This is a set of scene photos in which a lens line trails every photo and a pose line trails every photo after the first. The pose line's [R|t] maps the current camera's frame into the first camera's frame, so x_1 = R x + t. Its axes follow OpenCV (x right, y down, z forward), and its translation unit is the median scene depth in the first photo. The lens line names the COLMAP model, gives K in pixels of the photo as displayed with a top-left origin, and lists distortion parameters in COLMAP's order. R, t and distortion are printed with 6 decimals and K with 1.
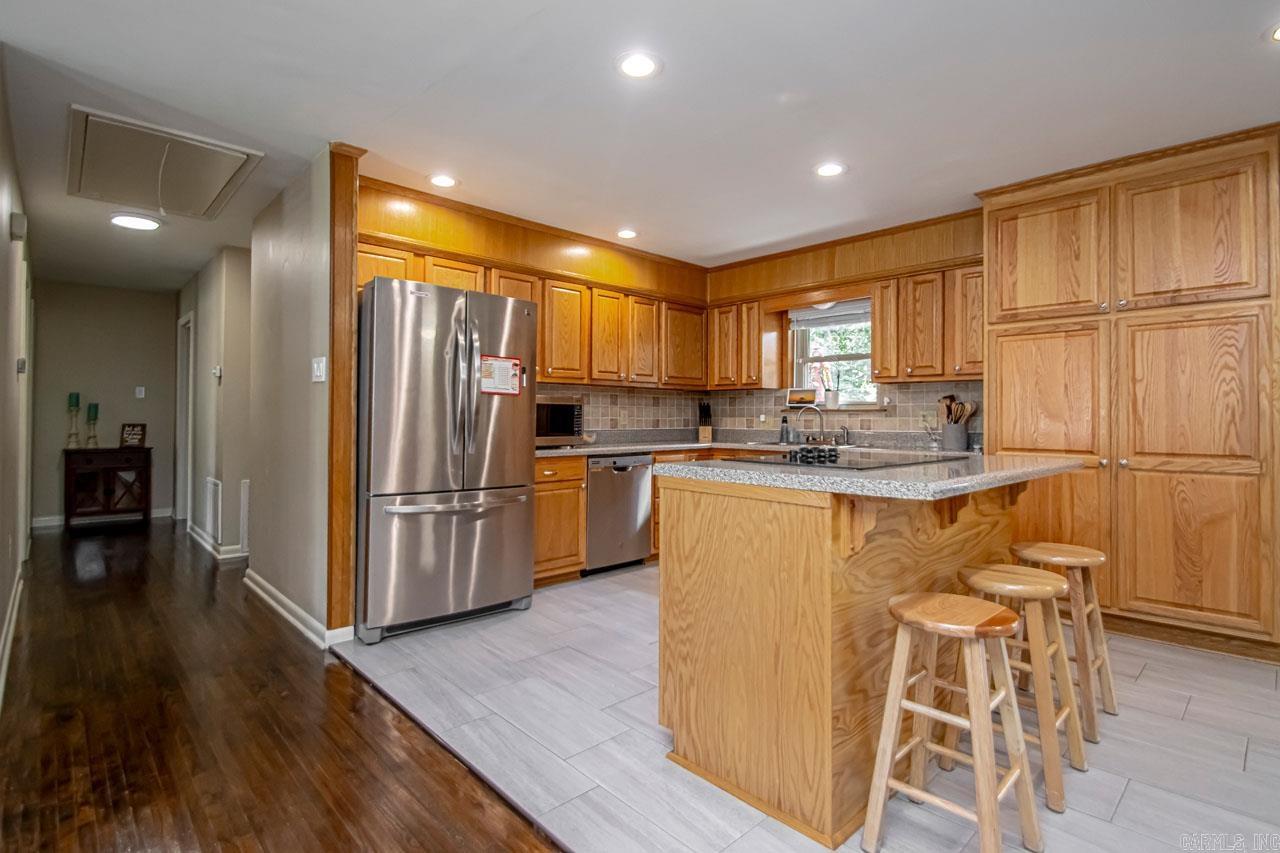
lens RADIAL K [[611.2, 0, 644.4], [0, 611.2, 415.4], [0, 0, 1]] dist [0.008269, -0.013852]
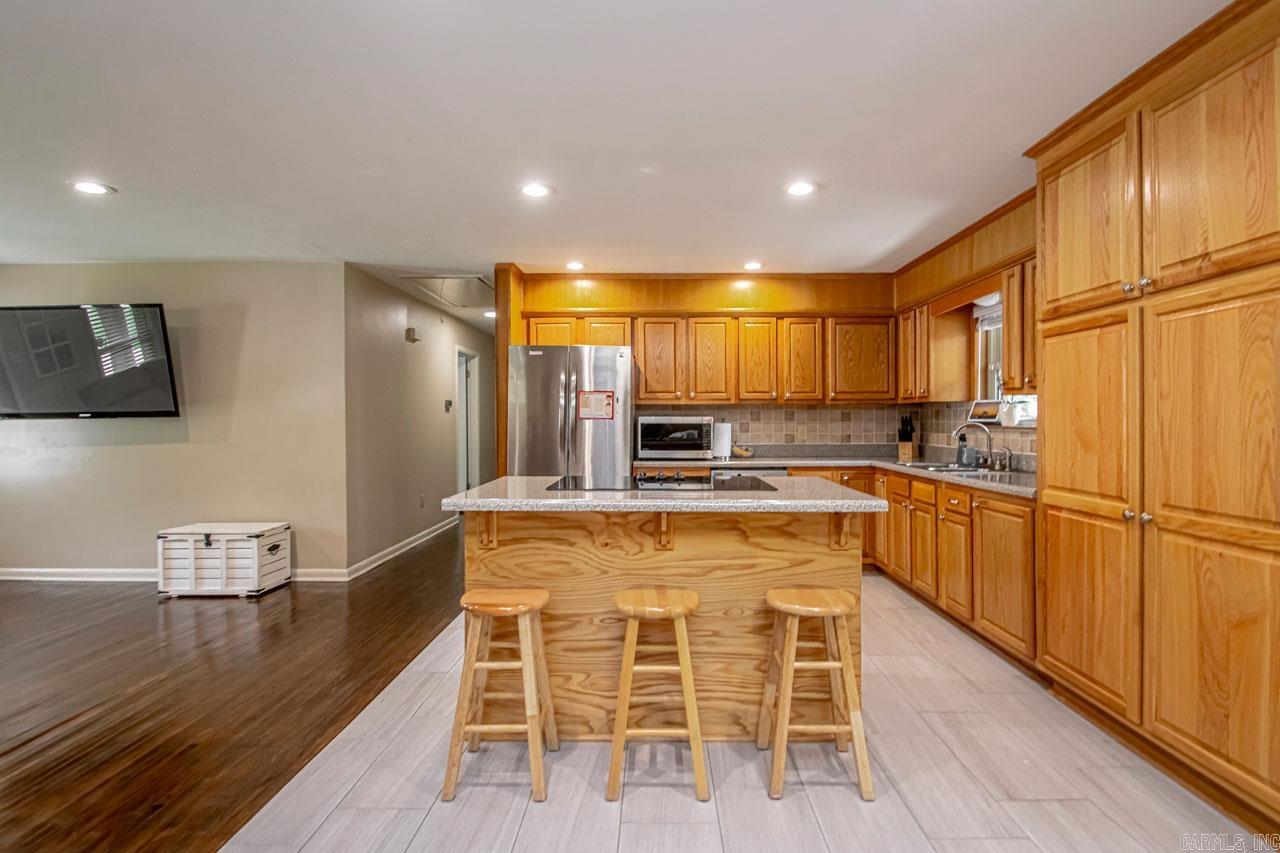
lens RADIAL K [[611.2, 0, 654.7], [0, 611.2, 426.9], [0, 0, 1]] dist [0.008269, -0.013852]
pose [[0.718482, 0.002522, -0.695541, 0.772317], [0.007765, 0.999902, 0.011647, -0.031635], [0.695502, -0.013770, 0.718392, 0.120448]]
